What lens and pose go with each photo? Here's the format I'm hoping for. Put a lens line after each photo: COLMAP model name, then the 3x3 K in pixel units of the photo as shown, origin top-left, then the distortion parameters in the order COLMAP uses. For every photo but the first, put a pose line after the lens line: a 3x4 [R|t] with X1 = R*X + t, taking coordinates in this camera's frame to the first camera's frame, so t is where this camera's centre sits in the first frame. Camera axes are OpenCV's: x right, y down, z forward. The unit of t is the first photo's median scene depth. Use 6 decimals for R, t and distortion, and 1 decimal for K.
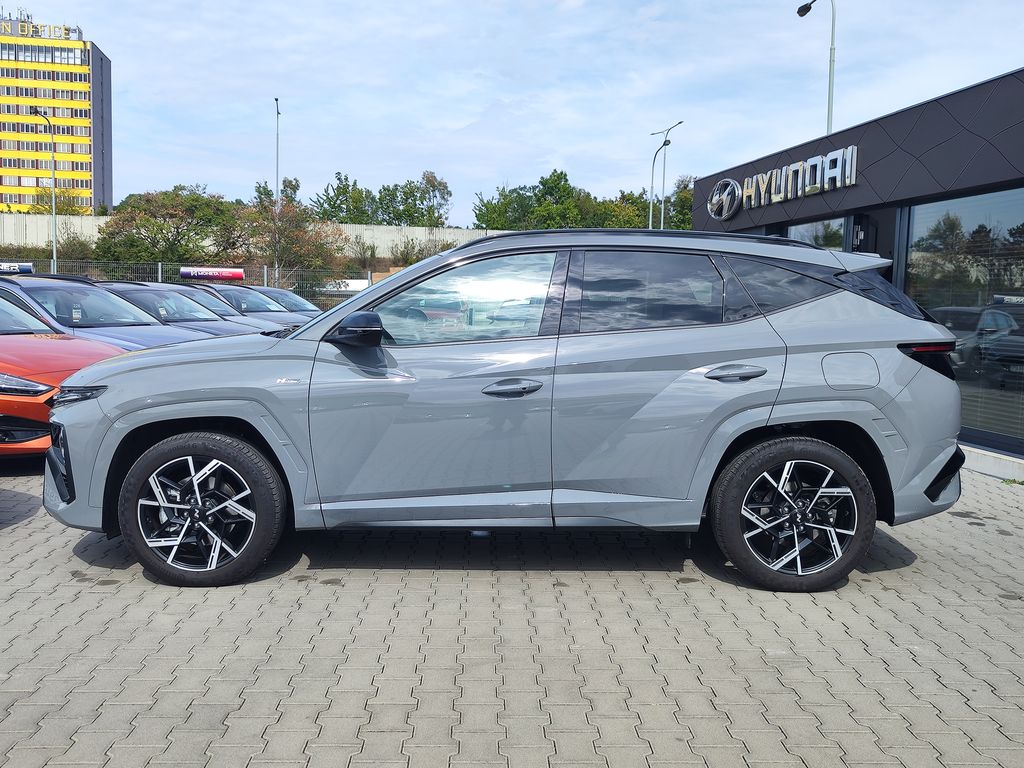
lens RADIAL K [[1056.5, 0, 512.0], [0, 1056.5, 384.0], [0, 0, 1]] dist [-0.000529, 0.015556]
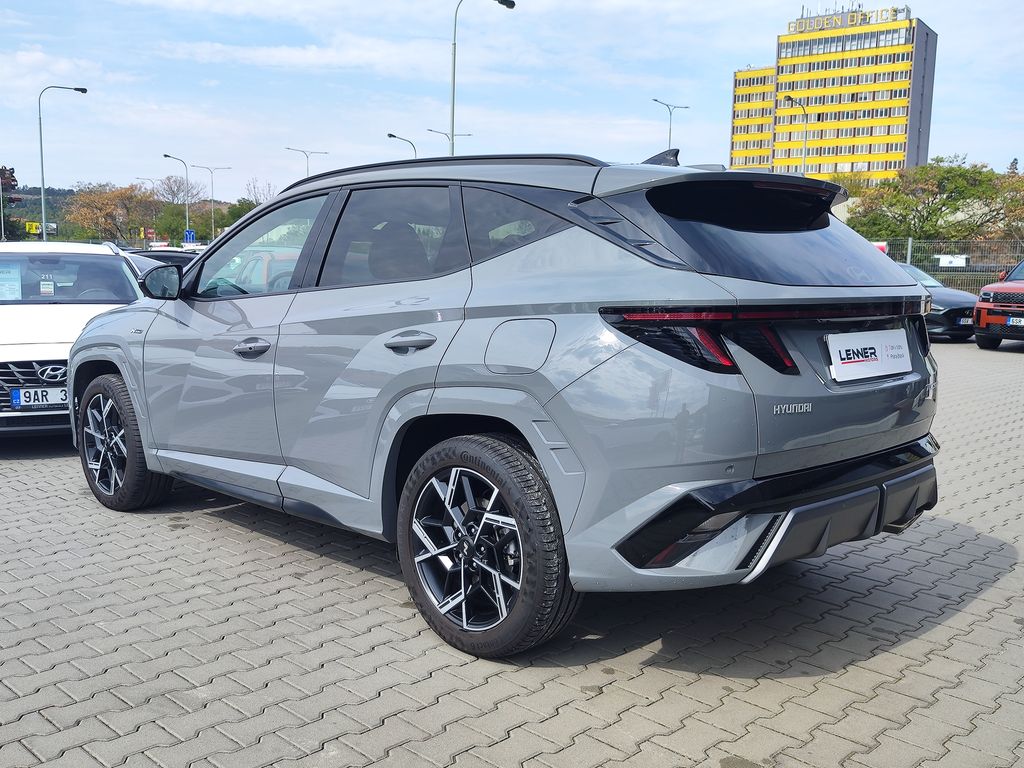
lens RADIAL K [[1066.8, 0, 512.0], [0, 1066.8, 384.0], [0, 0, 1]] dist [0.003299, -0.097324]
pose [[0.633129, 0.063542, -0.771434, 0.839328], [-0.055489, 0.997787, 0.036646, -0.012358], [0.772055, 0.019605, 0.635253, 0.564837]]
